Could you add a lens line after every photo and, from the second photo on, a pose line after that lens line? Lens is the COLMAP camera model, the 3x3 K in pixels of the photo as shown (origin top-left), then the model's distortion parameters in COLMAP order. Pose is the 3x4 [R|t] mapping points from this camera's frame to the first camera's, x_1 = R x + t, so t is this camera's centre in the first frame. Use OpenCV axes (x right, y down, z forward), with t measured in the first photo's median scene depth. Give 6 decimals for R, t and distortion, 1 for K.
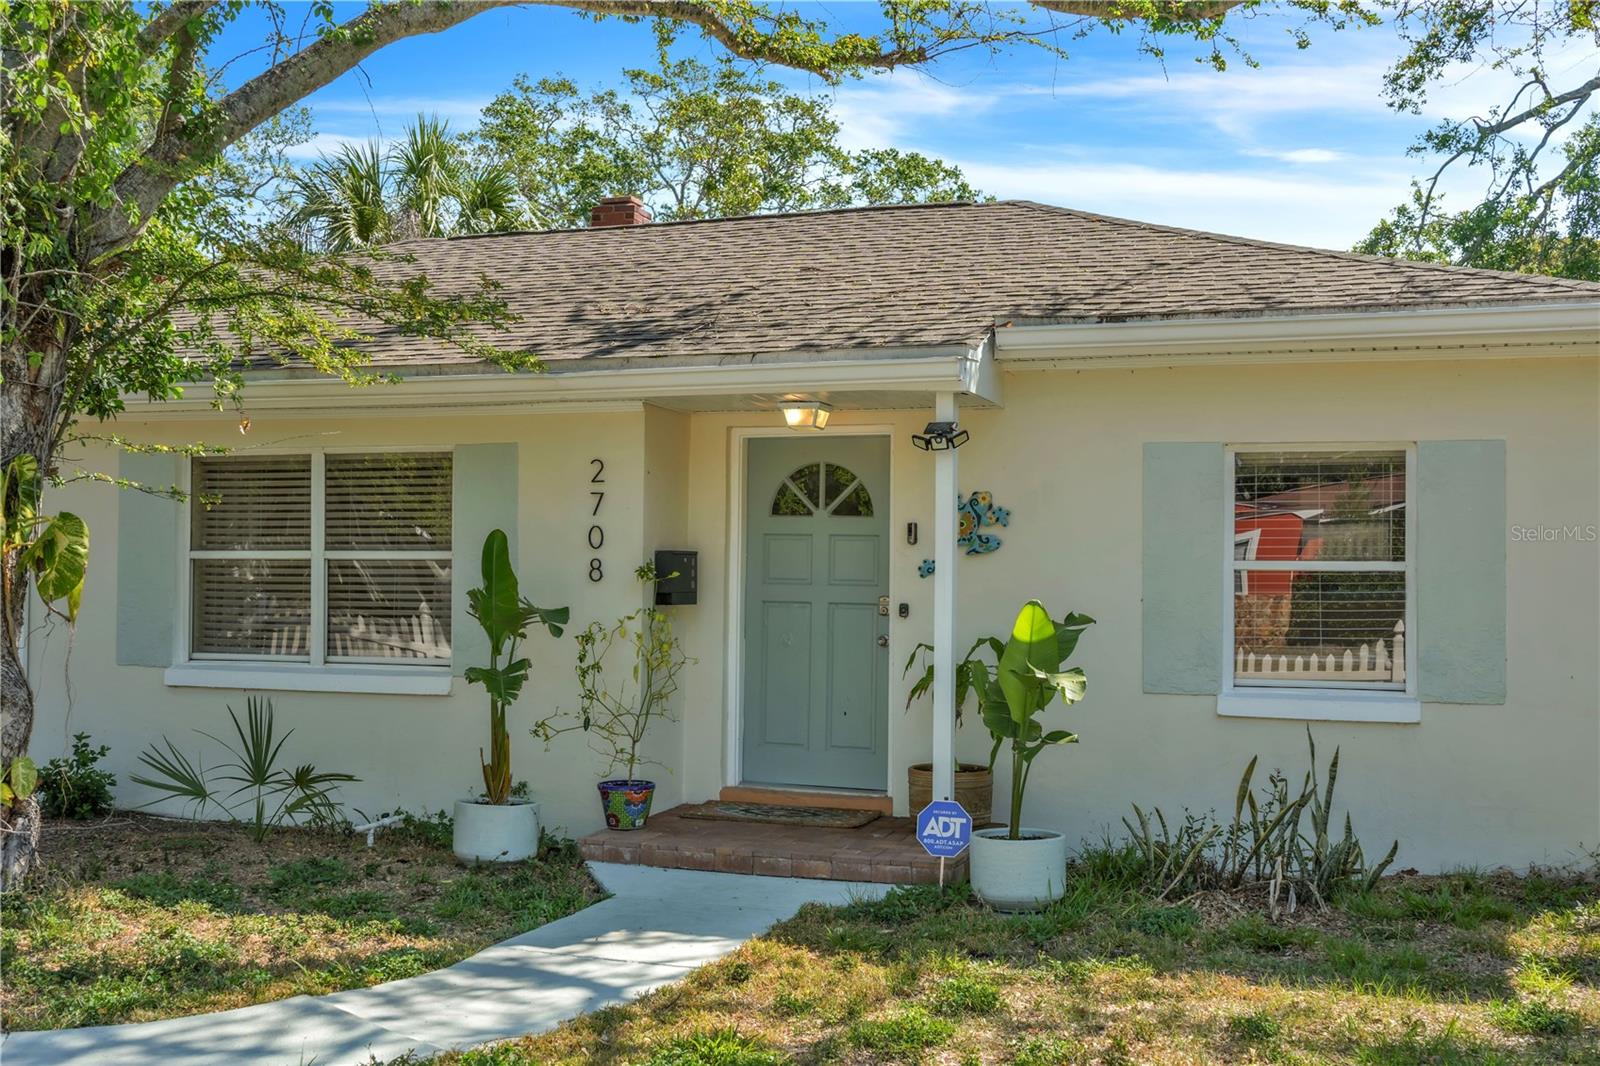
lens RADIAL K [[1671.8, 0, 792.7], [0, 1671.8, 529.2], [0, 0, 1]] dist [-0.020372, 0.000000]
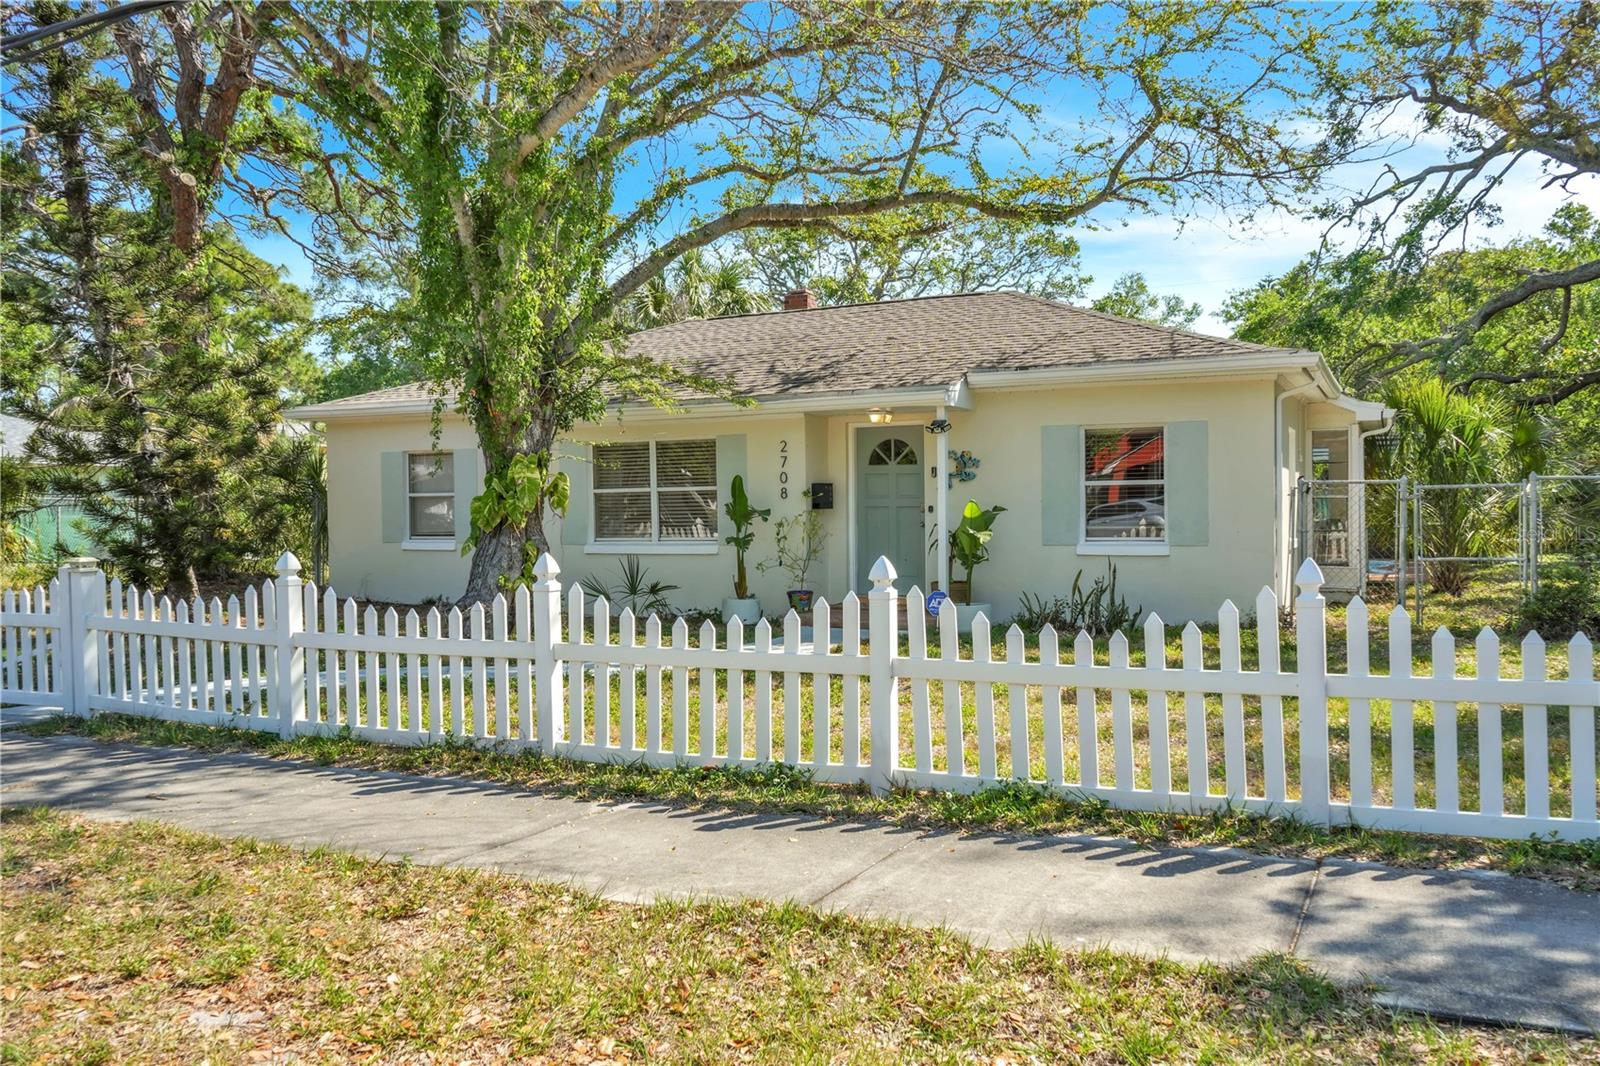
lens RADIAL K [[1266.0, 0, 791.3], [0, 1266.0, 531.8], [0, 0, 1]] dist [-0.028964, 0.019365]
pose [[0.991044, -0.019048, -0.132174, 0.102564], [0.024950, 0.998757, 0.043141, 0.004275], [0.131188, -0.046052, 0.990287, -0.591462]]
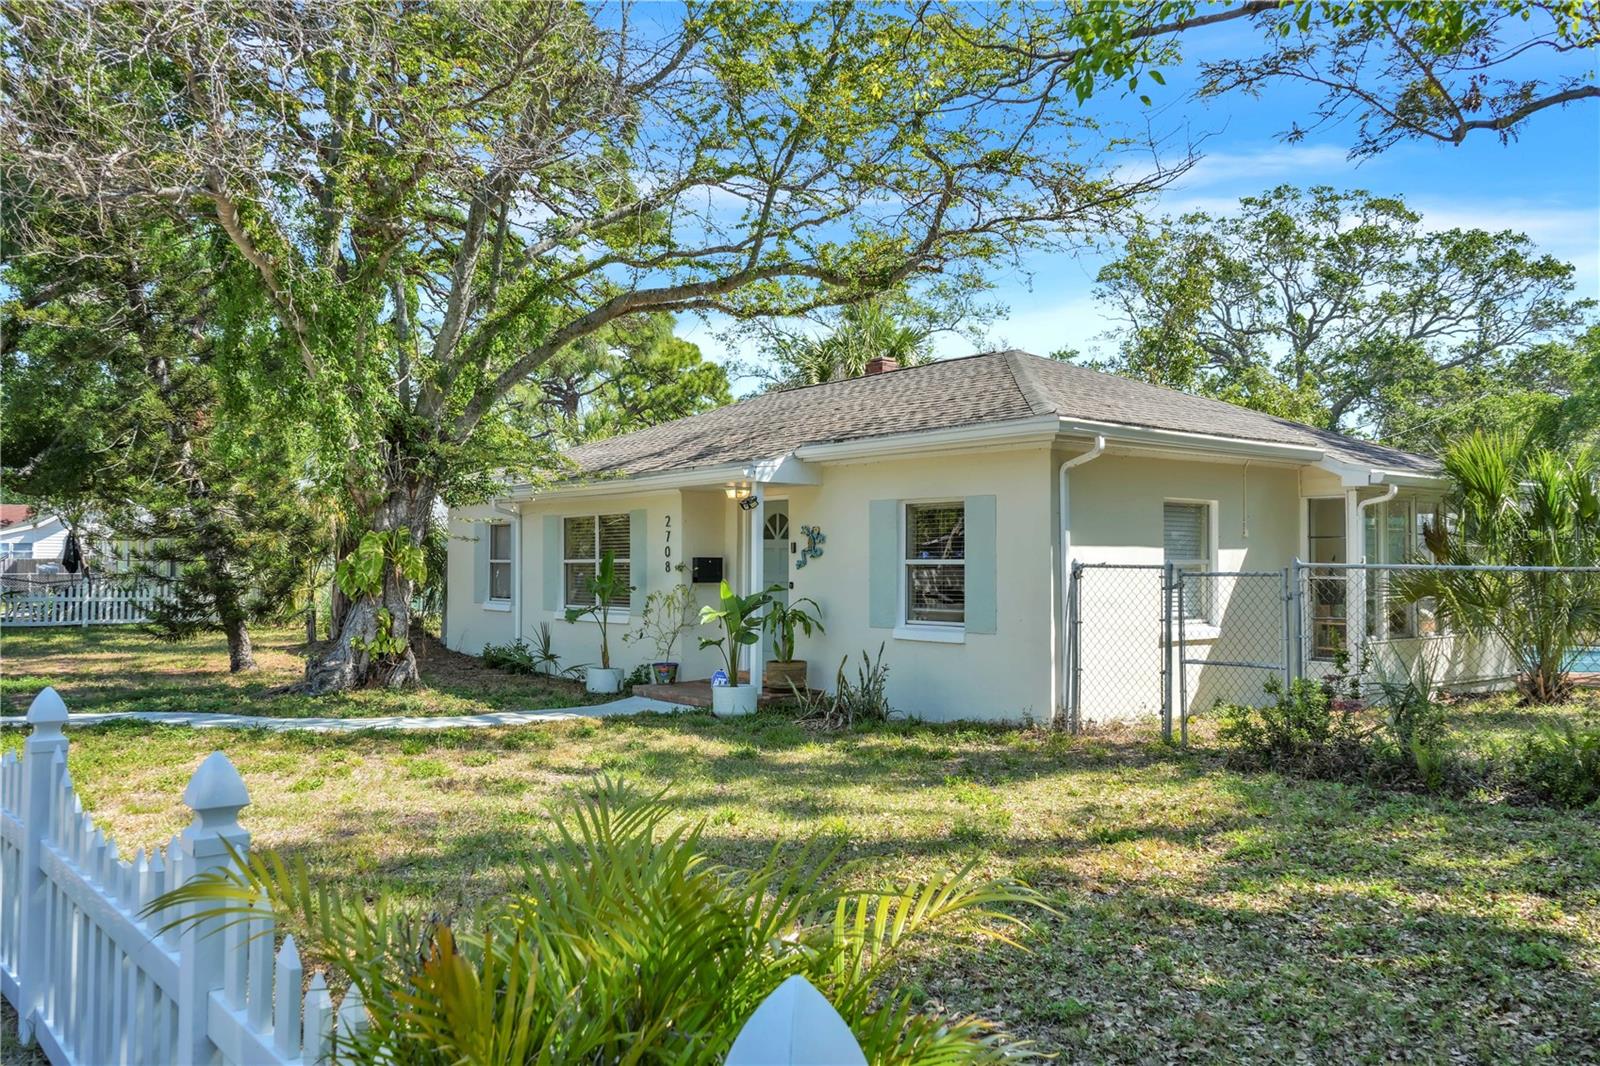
lens RADIAL K [[1266.0, 0, 798.3], [0, 1266.0, 535.8], [0, 0, 1]] dist [-0.028964, 0.019365]
pose [[0.843465, -0.022352, -0.536719, 0.908931], [0.019927, 0.999748, -0.010319, 0.003852], [0.536815, -0.001991, 0.843698, -0.302270]]
